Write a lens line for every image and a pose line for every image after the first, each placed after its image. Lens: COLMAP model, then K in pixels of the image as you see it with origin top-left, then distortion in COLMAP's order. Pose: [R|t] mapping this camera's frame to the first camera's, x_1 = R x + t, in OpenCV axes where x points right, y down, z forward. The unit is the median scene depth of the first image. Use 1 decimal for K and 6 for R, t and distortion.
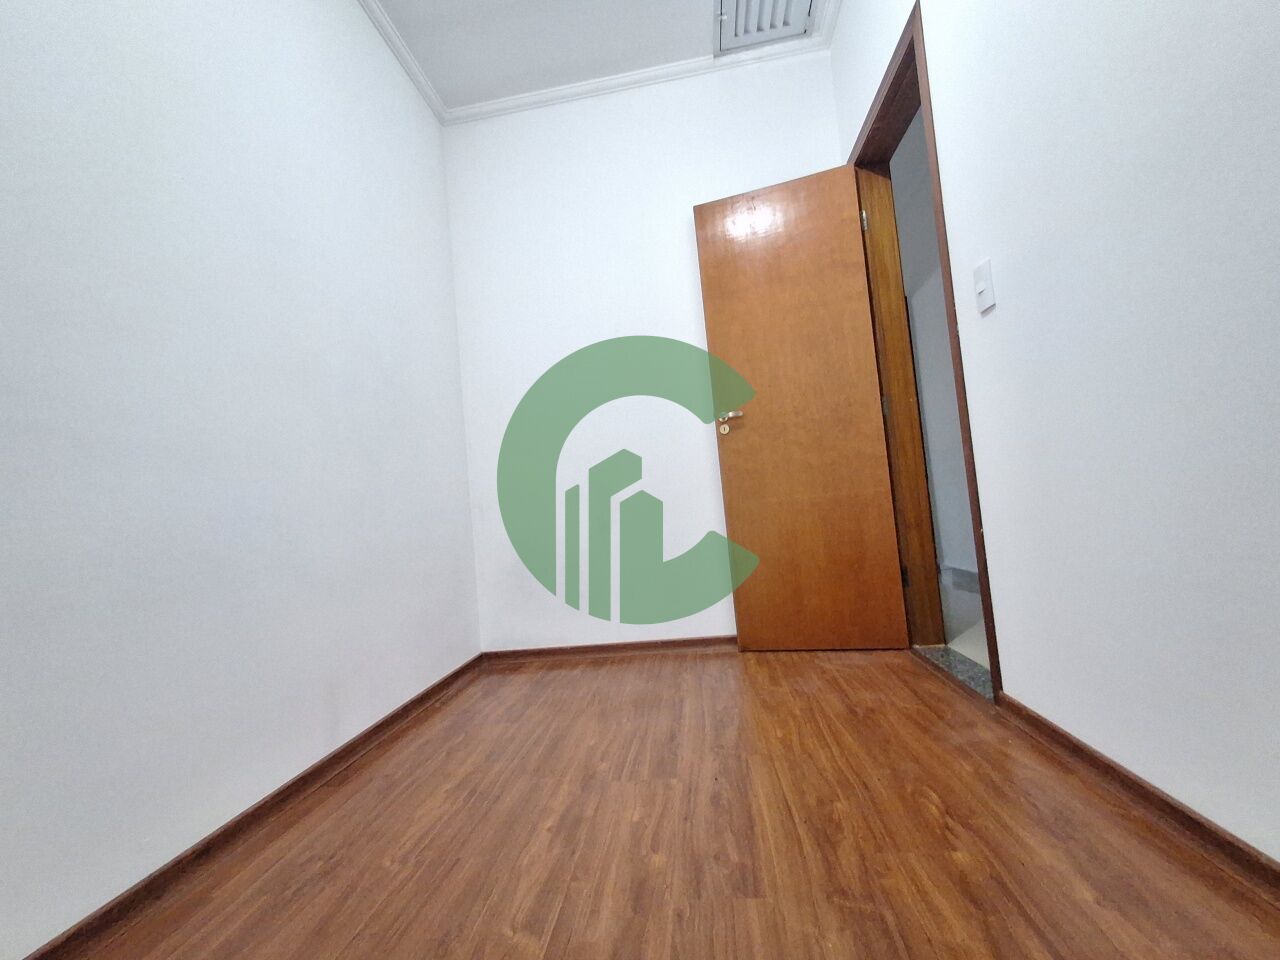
lens RADIAL K [[578.0, 0, 636.5], [0, 578.0, 486.8], [0, 0, 1]] dist [-0.001244, -0.001436]
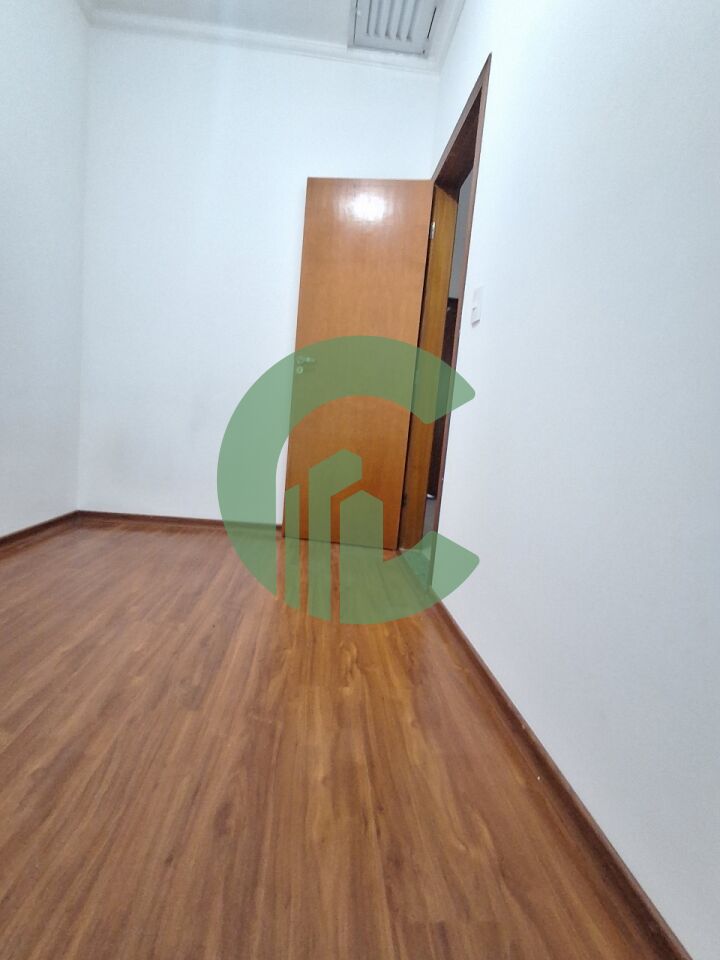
lens RADIAL K [[433.5, 0, 356.5], [0, 433.5, 478.1], [0, 0, 1]] dist [-0.001244, -0.001436]
pose [[0.962533, 0.157817, 0.220510, 0.171258], [-0.190526, 0.972240, 0.135827, -0.035821], [-0.192953, -0.172751, 0.965881, 0.003702]]
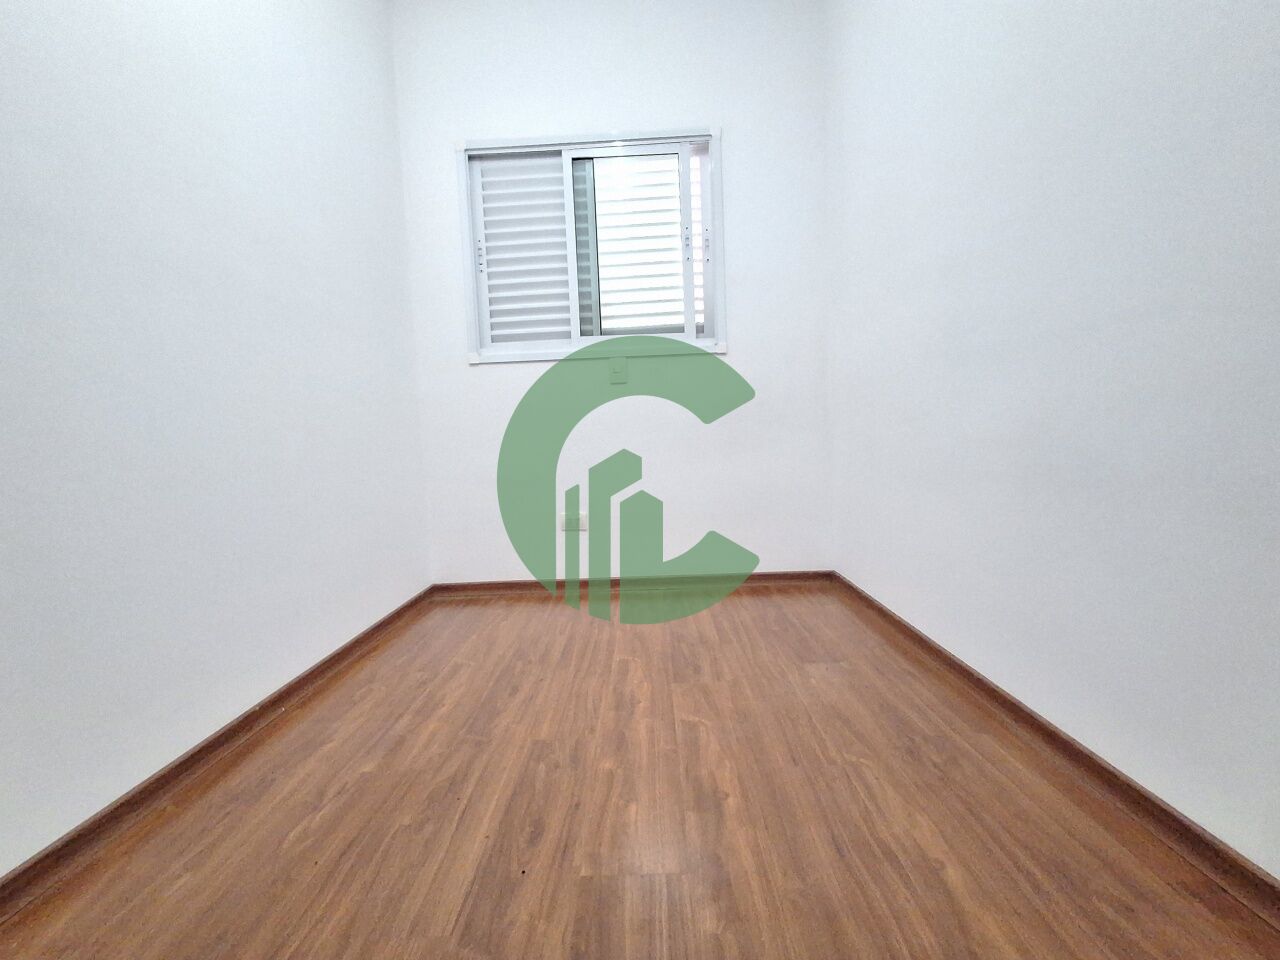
lens RADIAL K [[578.0, 0, 636.5], [0, 578.0, 486.8], [0, 0, 1]] dist [-0.001244, -0.001436]
pose [[-0.985627, 0.146452, -0.084205, -0.003612], [0.142549, 0.988490, 0.050670, 0.033854], [0.090656, 0.037938, -0.995159, 1.583308]]
